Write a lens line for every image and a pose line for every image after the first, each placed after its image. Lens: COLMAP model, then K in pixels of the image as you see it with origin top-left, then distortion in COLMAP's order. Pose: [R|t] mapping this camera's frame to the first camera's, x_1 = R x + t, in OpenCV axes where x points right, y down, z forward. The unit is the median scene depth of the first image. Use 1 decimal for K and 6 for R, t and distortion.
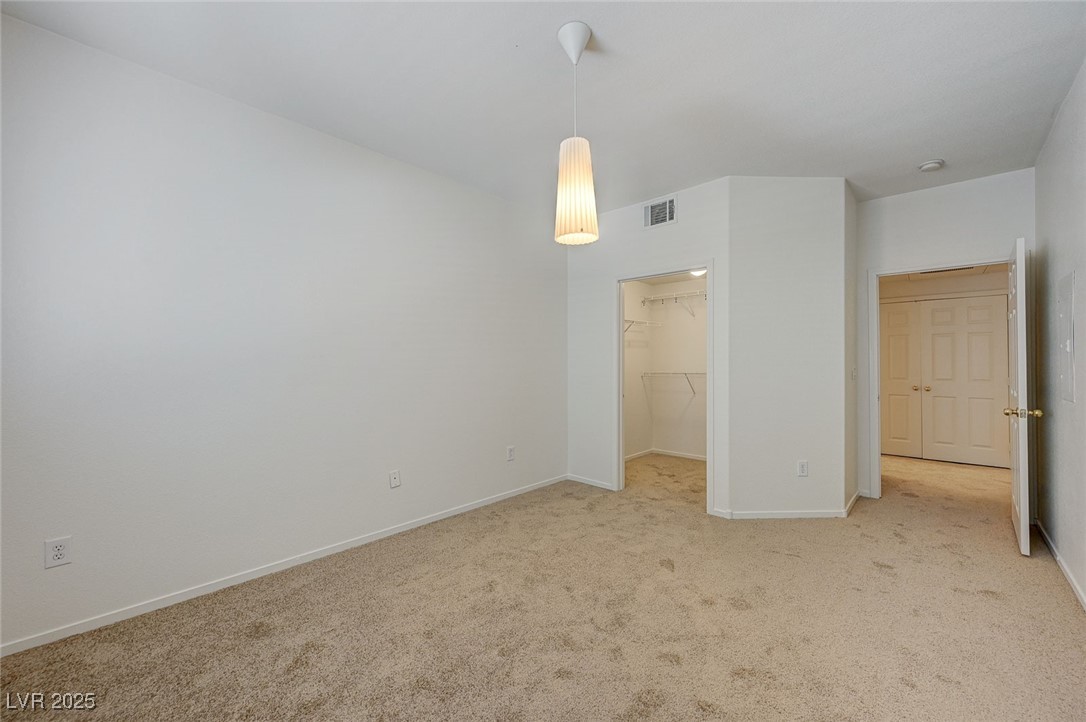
lens RADIAL K [[429.4, 0, 547.6], [0, 429.4, 360.2], [0, 0, 1]] dist [0.000087, -0.000083]
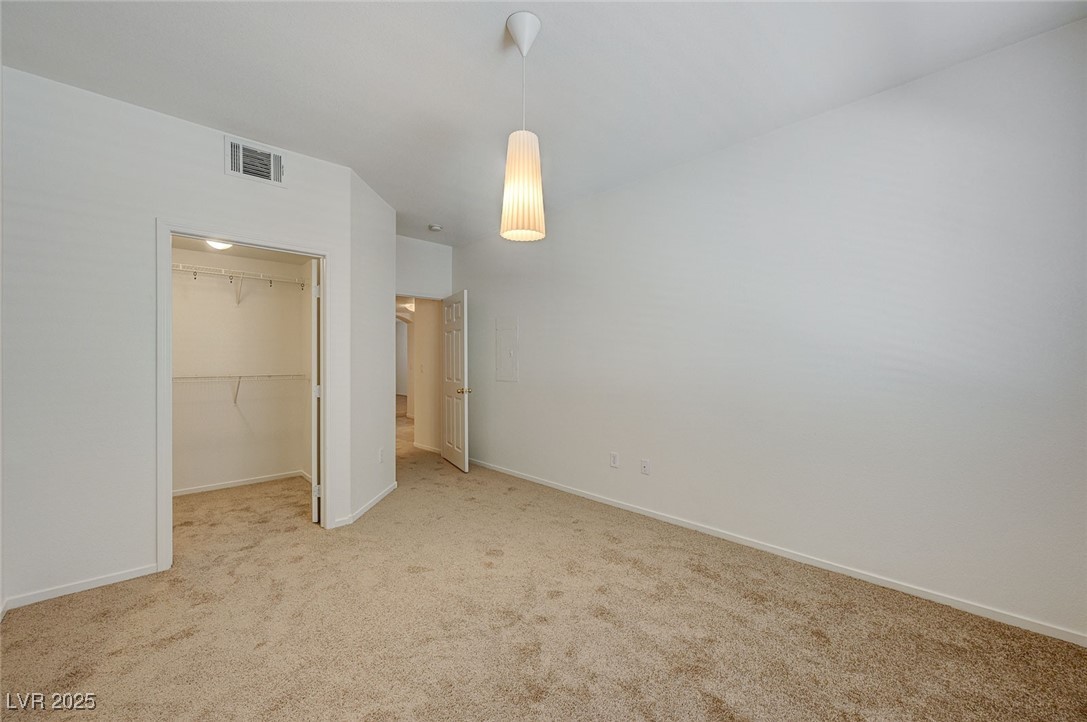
lens RADIAL K [[429.8, 0, 548.2], [0, 429.8, 360.2], [0, 0, 1]] dist [0.000087, -0.000083]
pose [[0.051869, 0.004925, 0.998642, -0.541597], [-0.002703, 0.999985, -0.004791, 0.005762], [-0.998650, -0.002451, 0.051882, 0.526346]]
